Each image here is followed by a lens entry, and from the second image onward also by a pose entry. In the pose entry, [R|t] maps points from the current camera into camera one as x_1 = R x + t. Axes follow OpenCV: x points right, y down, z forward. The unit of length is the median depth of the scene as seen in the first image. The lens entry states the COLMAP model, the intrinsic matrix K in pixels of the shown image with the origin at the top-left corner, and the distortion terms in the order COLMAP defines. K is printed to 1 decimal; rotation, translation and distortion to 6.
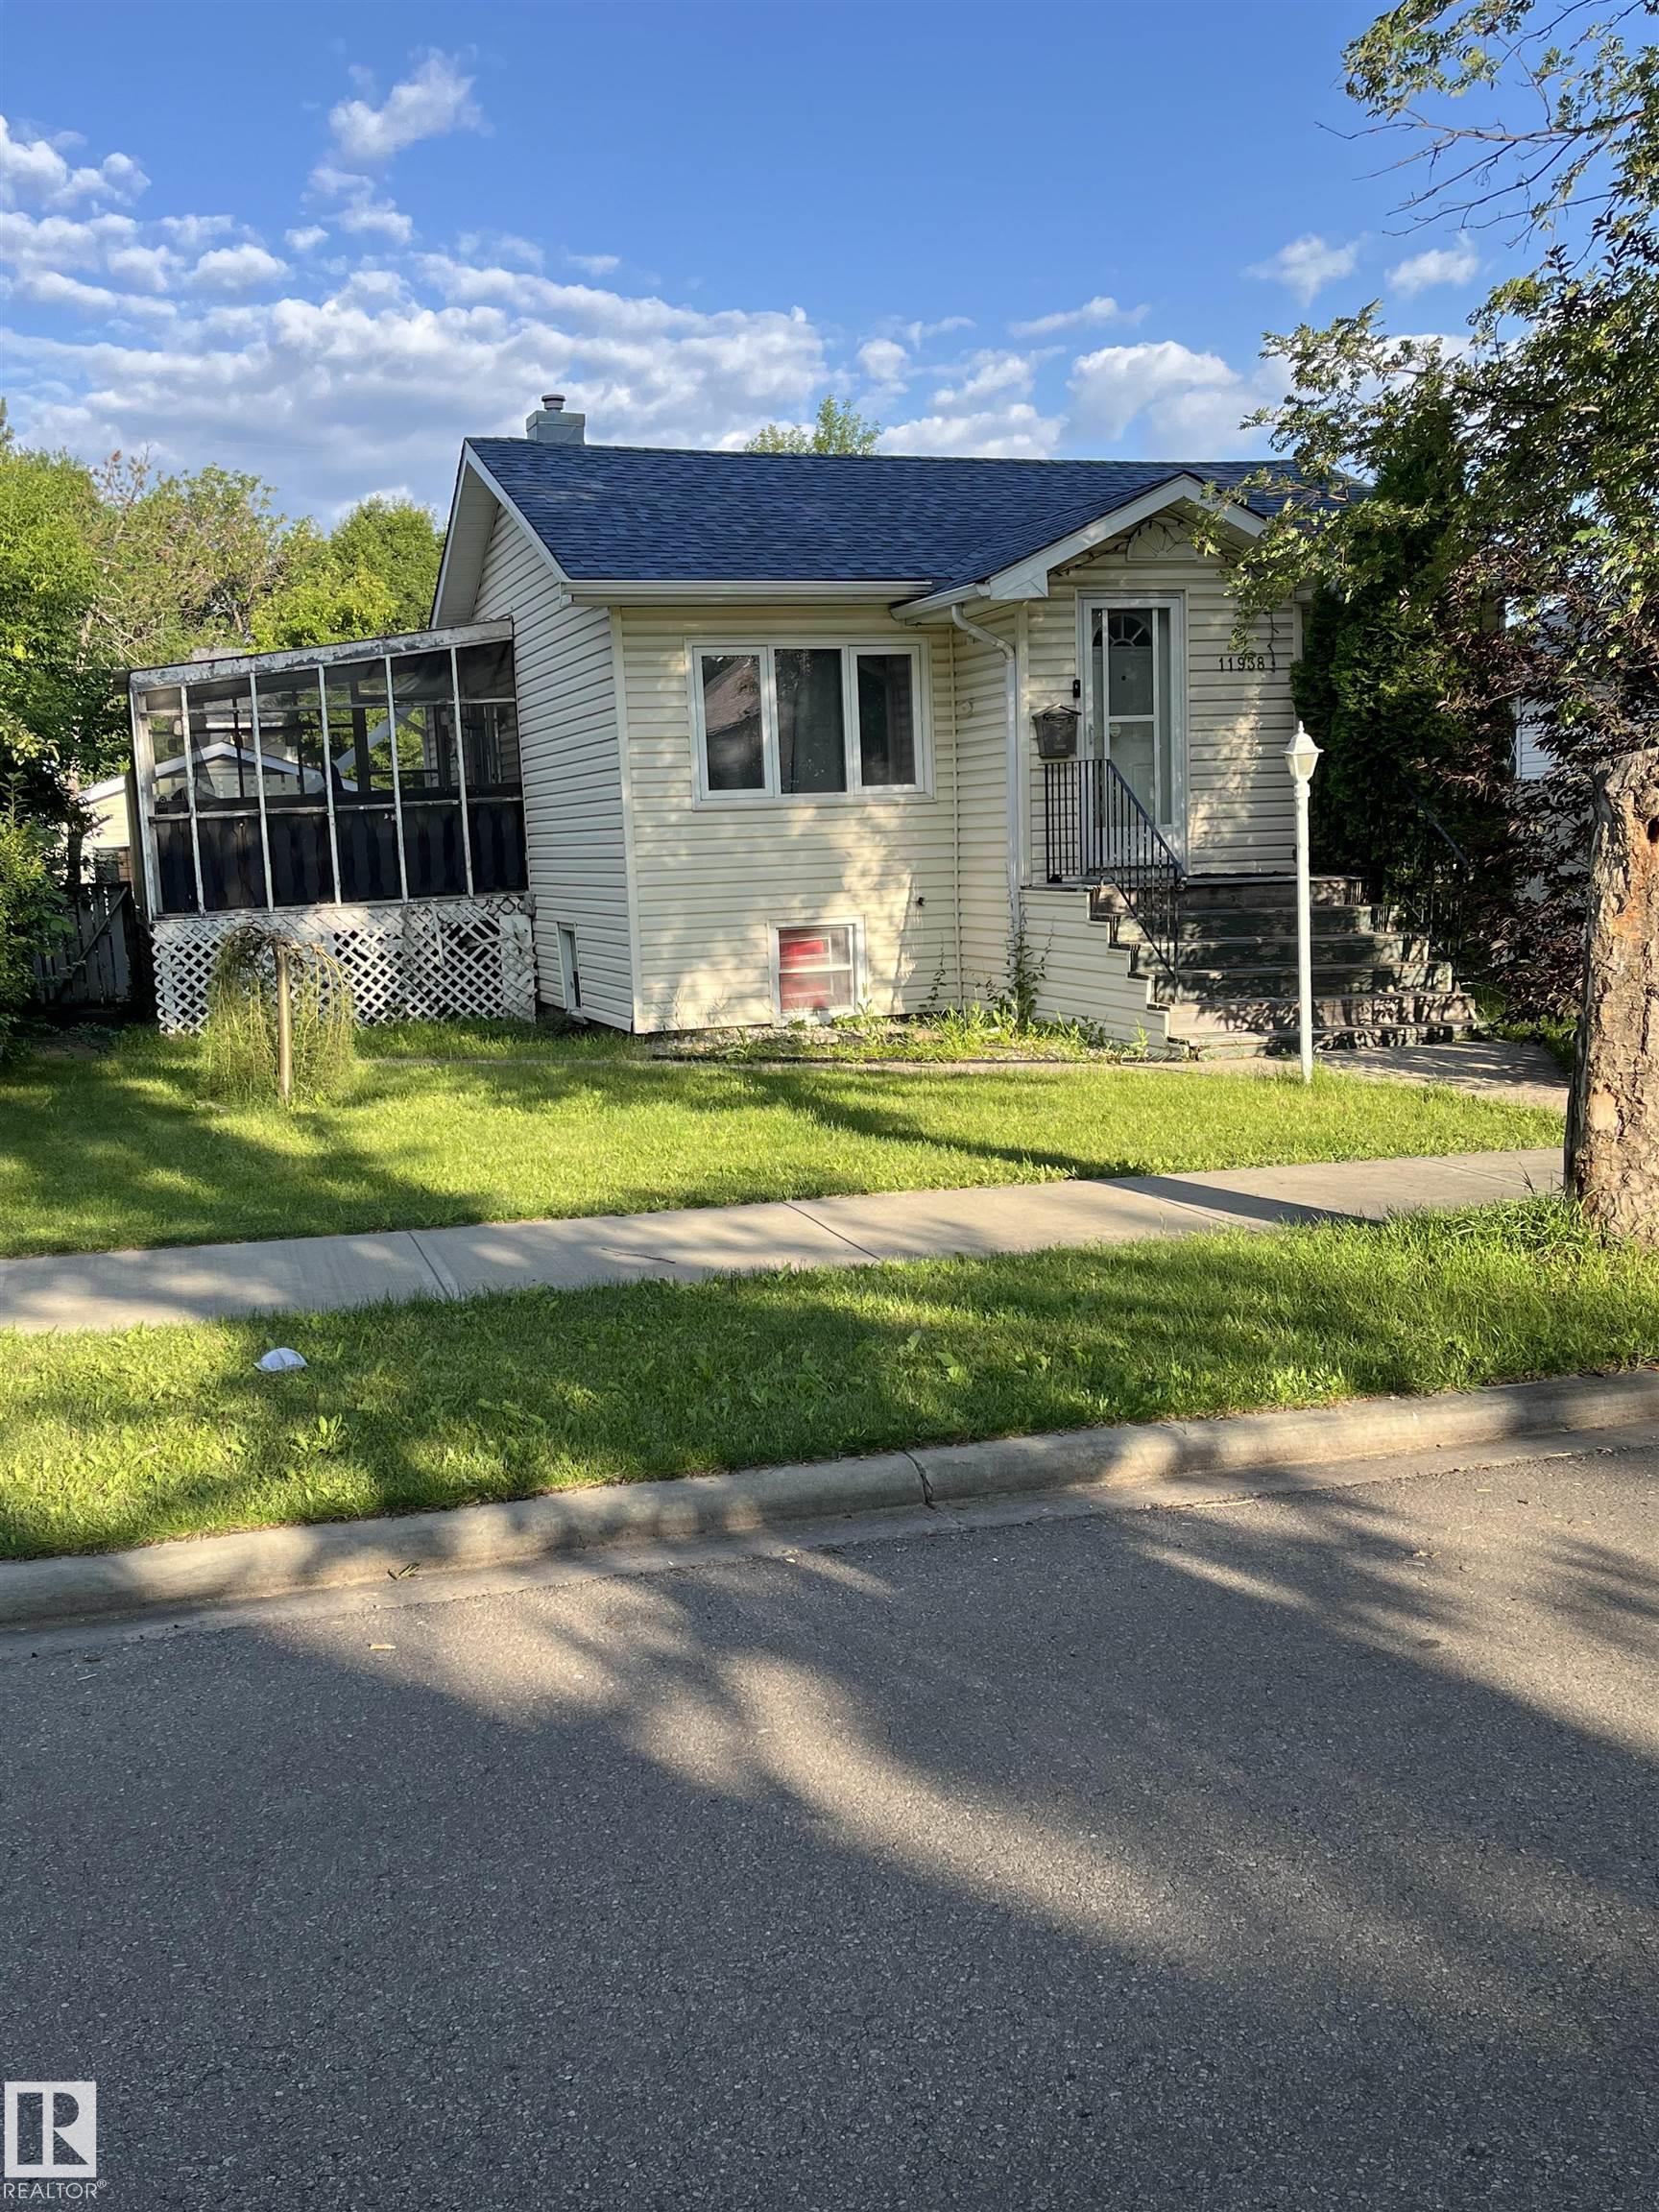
lens RADIAL K [[2103.9, 0, 822.6], [0, 2103.9, 1126.9], [0, 0, 1]] dist [0.047244, 0.000000]
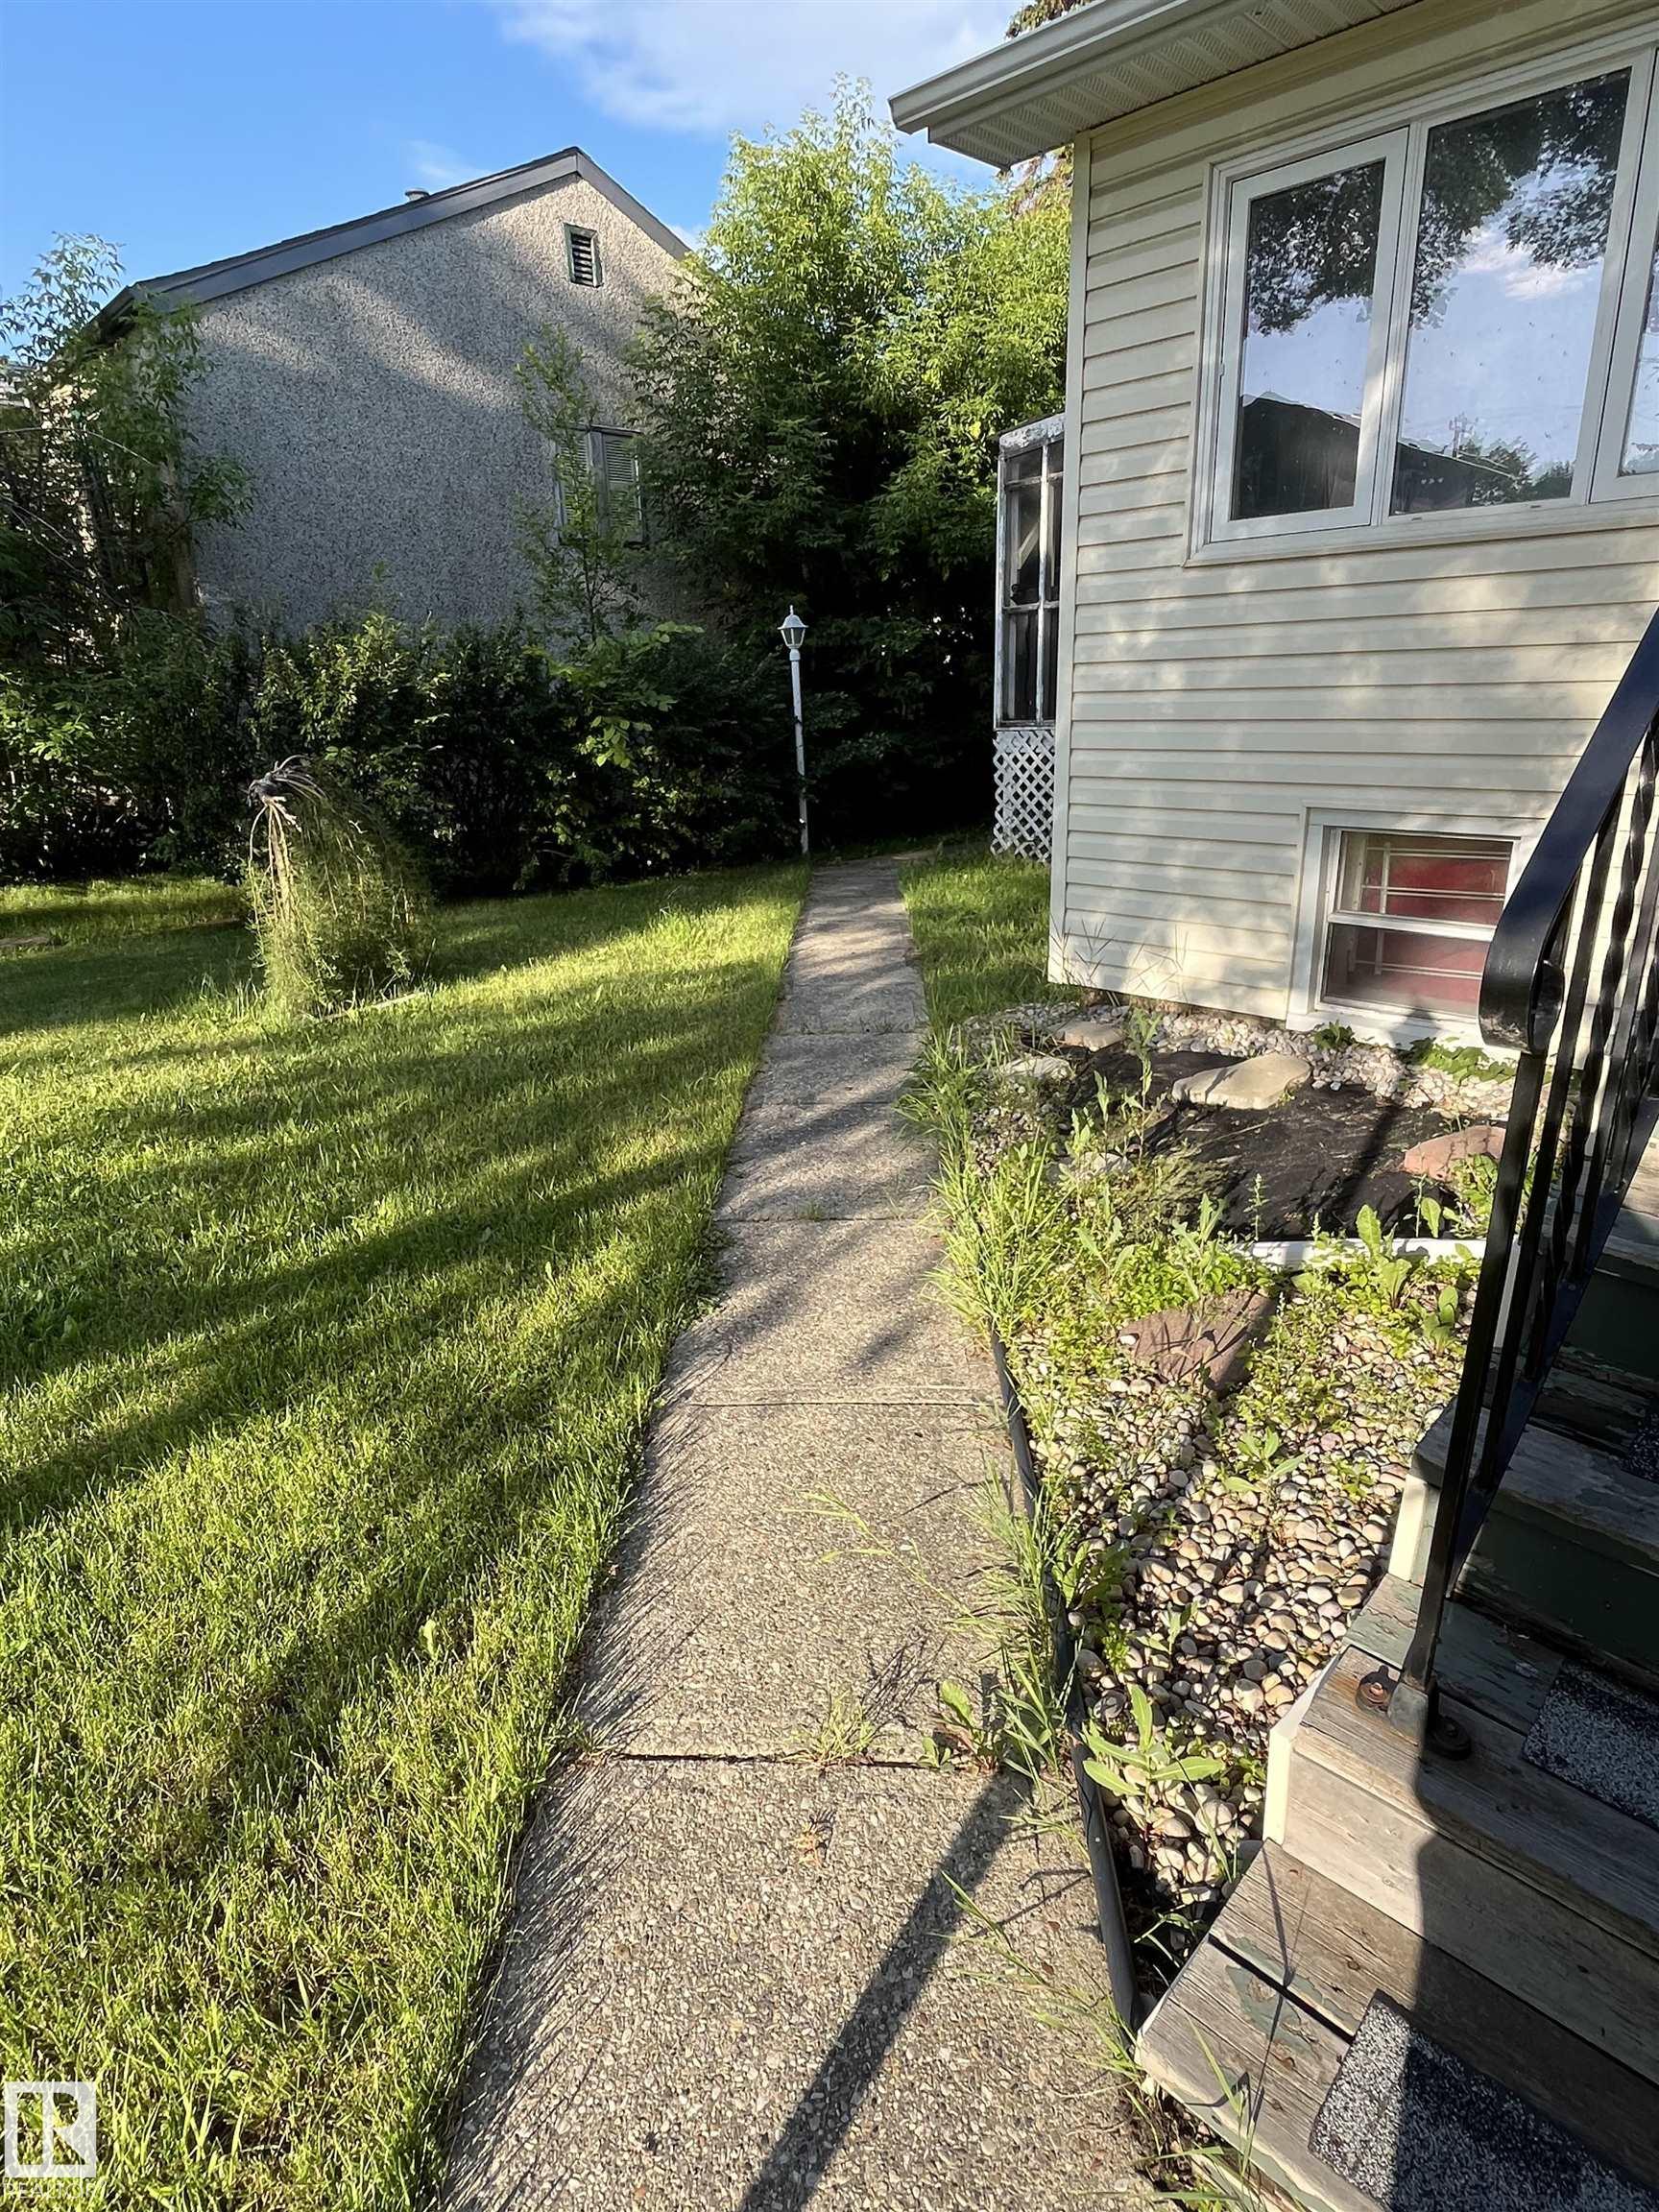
lens RADIAL K [[1207.7, 0, 834.5], [0, 1207.7, 1107.8], [0, 0, 1]] dist [-0.002738, -0.001079]
pose [[0.456923, 0.318226, -0.830634, 0.179374], [-0.107647, 0.946734, 0.303490, -0.112321], [0.882968, -0.049256, 0.466841, 0.823560]]
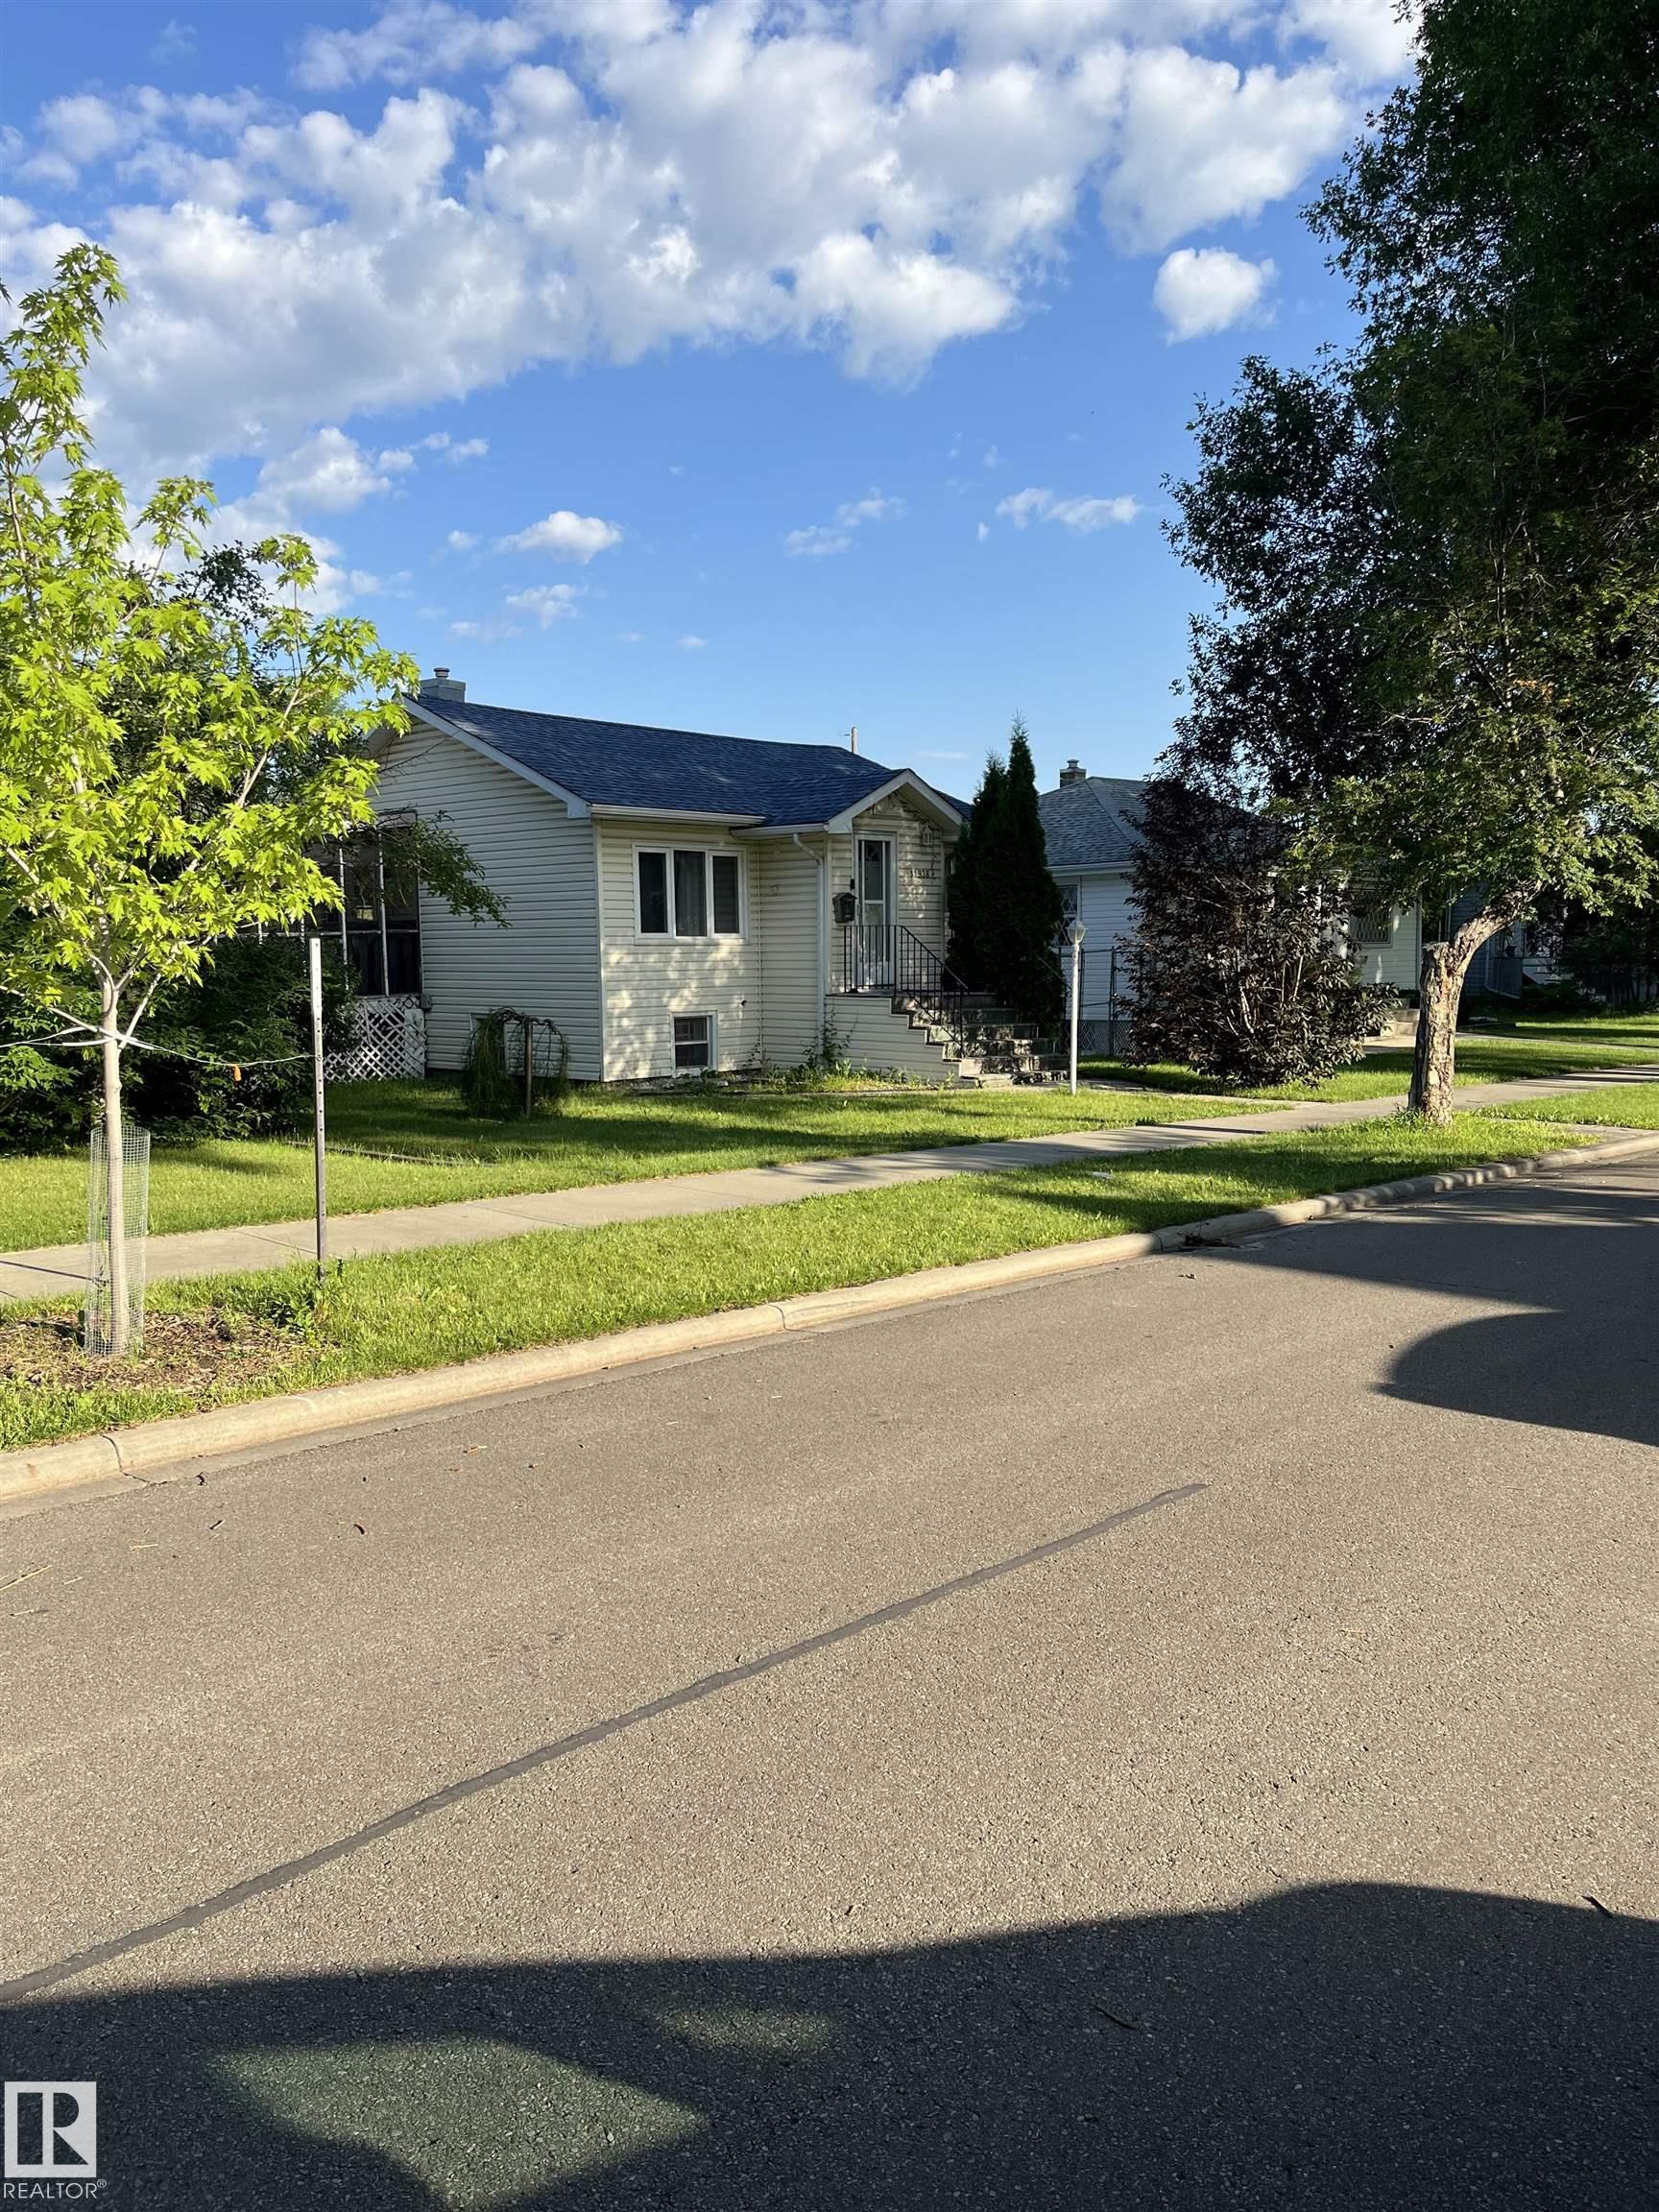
lens RADIAL K [[1699.1, 0, 815.0], [0, 1699.1, 1115.5], [0, 0, 1]] dist [0.102834, 0.000519]
pose [[0.891475, -0.014957, 0.452822, -0.561882], [0.037443, 0.998468, -0.040734, 0.042804], [-0.451519, 0.053268, 0.890670, -0.245318]]
